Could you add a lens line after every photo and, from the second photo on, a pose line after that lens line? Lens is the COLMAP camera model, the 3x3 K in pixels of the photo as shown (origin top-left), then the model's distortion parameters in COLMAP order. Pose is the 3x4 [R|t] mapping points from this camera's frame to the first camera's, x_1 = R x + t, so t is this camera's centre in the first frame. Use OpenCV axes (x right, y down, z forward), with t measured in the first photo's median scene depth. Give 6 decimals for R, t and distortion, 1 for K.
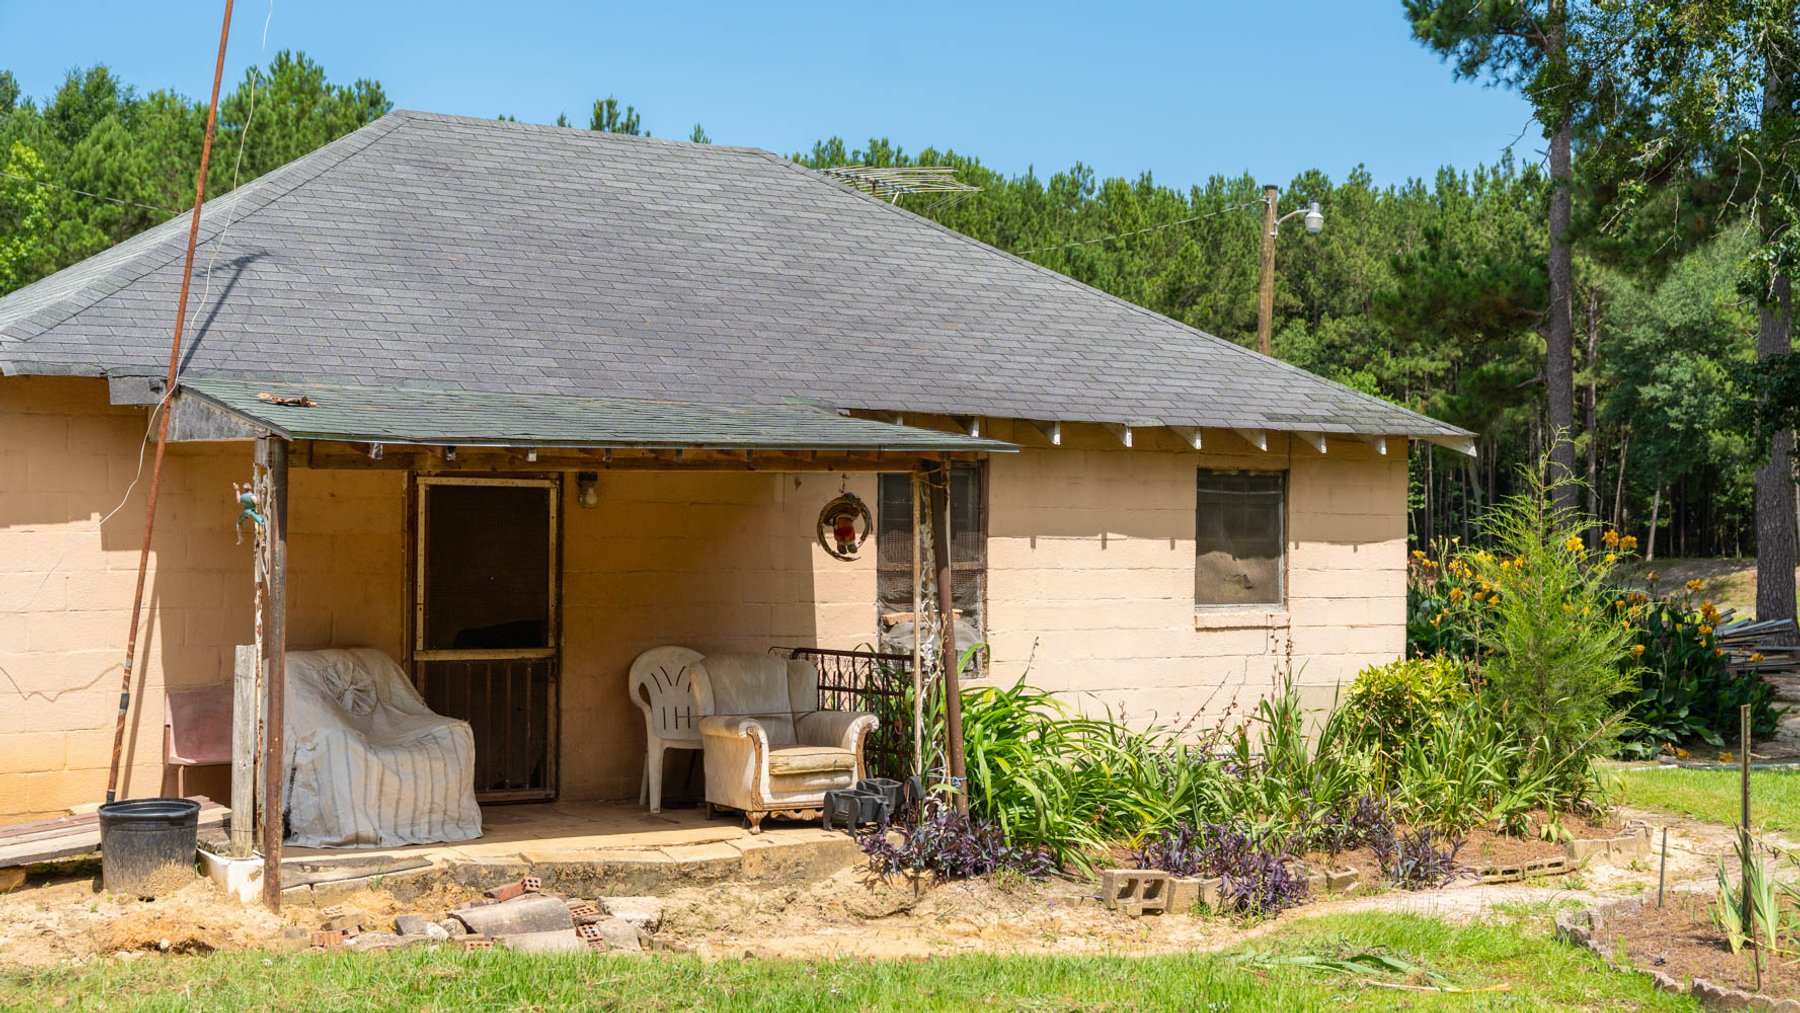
lens RADIAL K [[2368.7, 0, 907.4], [0, 2368.7, 479.6], [0, 0, 1]] dist [0.020889, 0.000000]
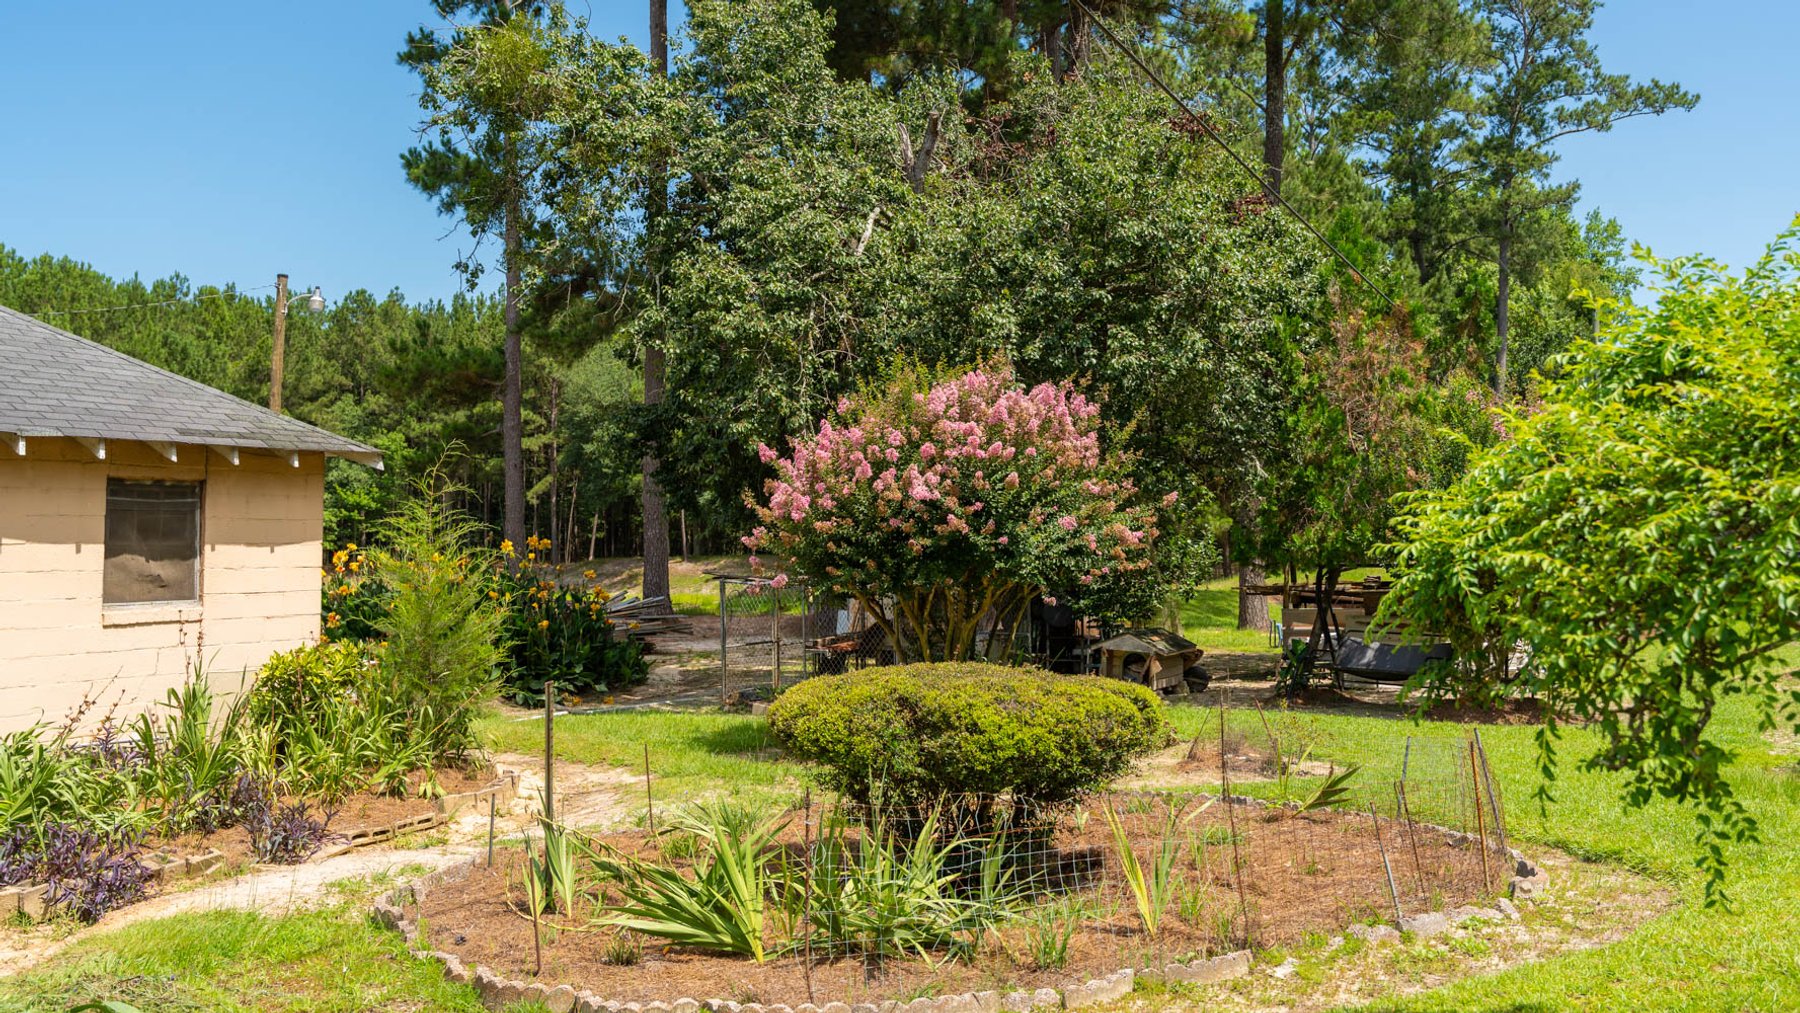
lens RADIAL K [[1566.5, 0, 909.6], [0, 1566.5, 438.4], [0, 0, 1]] dist [0.000874, -0.007440]
pose [[0.878251, 0.014547, 0.477978, 0.099705], [0.007046, 0.999035, -0.043351, 0.010766], [-0.478148, 0.041441, 0.877301, 0.189549]]
